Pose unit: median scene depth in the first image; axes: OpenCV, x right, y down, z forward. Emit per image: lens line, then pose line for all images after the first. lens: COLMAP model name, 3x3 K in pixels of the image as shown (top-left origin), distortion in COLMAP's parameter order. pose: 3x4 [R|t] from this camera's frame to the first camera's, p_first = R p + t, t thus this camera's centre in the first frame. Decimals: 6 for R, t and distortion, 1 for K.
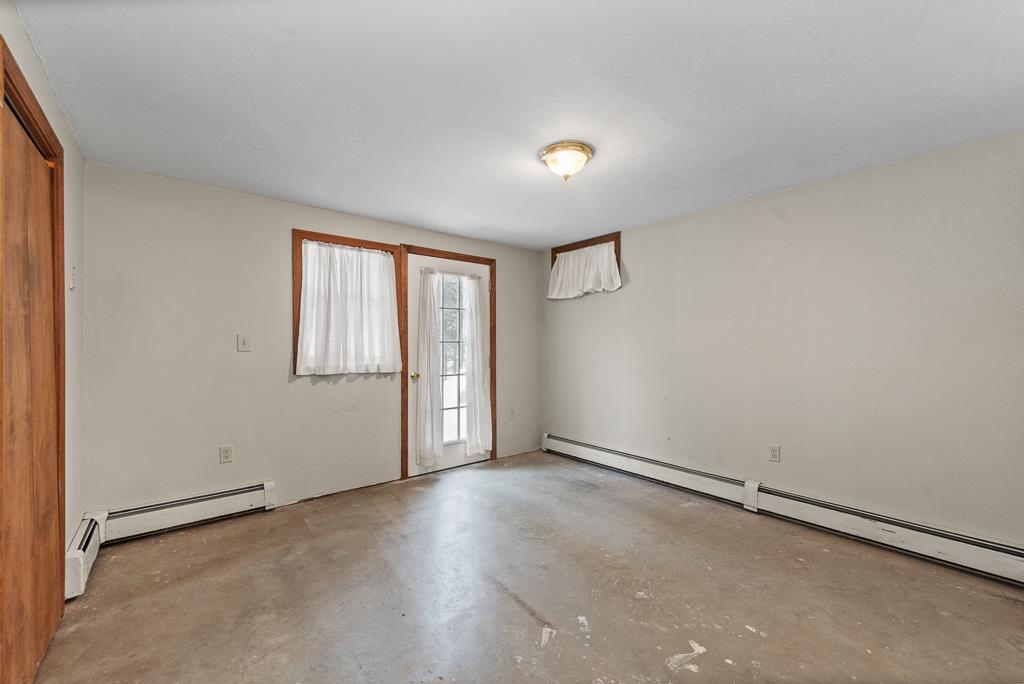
lens RADIAL K [[403.6, 0, 515.4], [0, 403.6, 345.6], [0, 0, 1]] dist [0.020662, -0.005837]
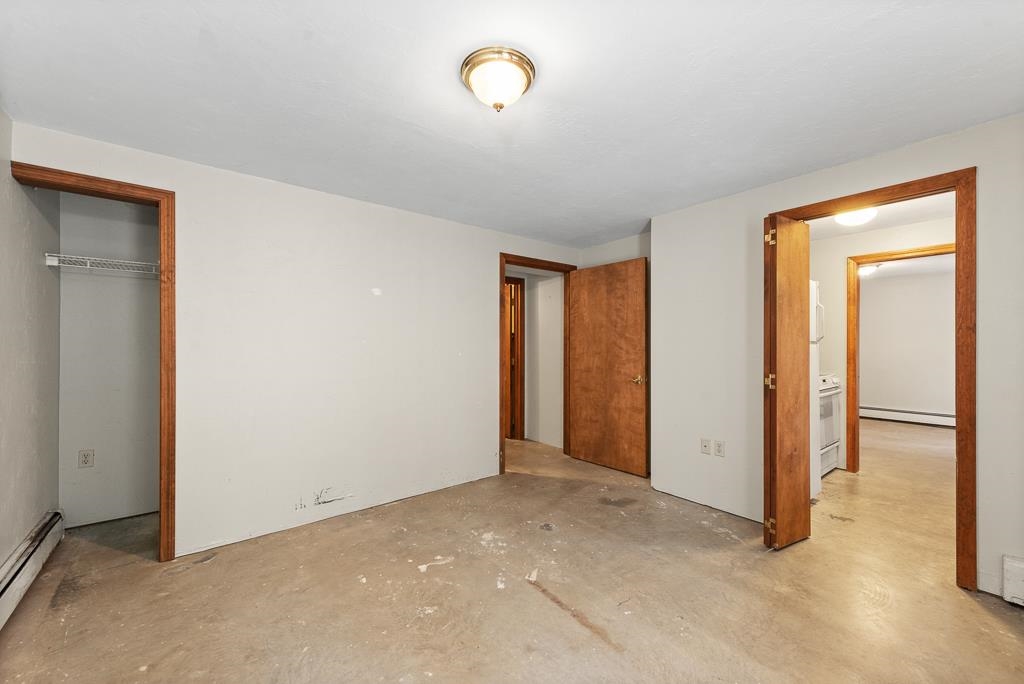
lens RADIAL K [[403.6, 0, 515.4], [0, 403.6, 345.6], [0, 0, 1]] dist [0.020662, -0.005837]
pose [[-0.999891, -0.000487, 0.014752, 0.106460], [-0.000384, 0.999976, 0.006986, -0.010175], [-0.014755, 0.006979, -0.999867, 2.120734]]
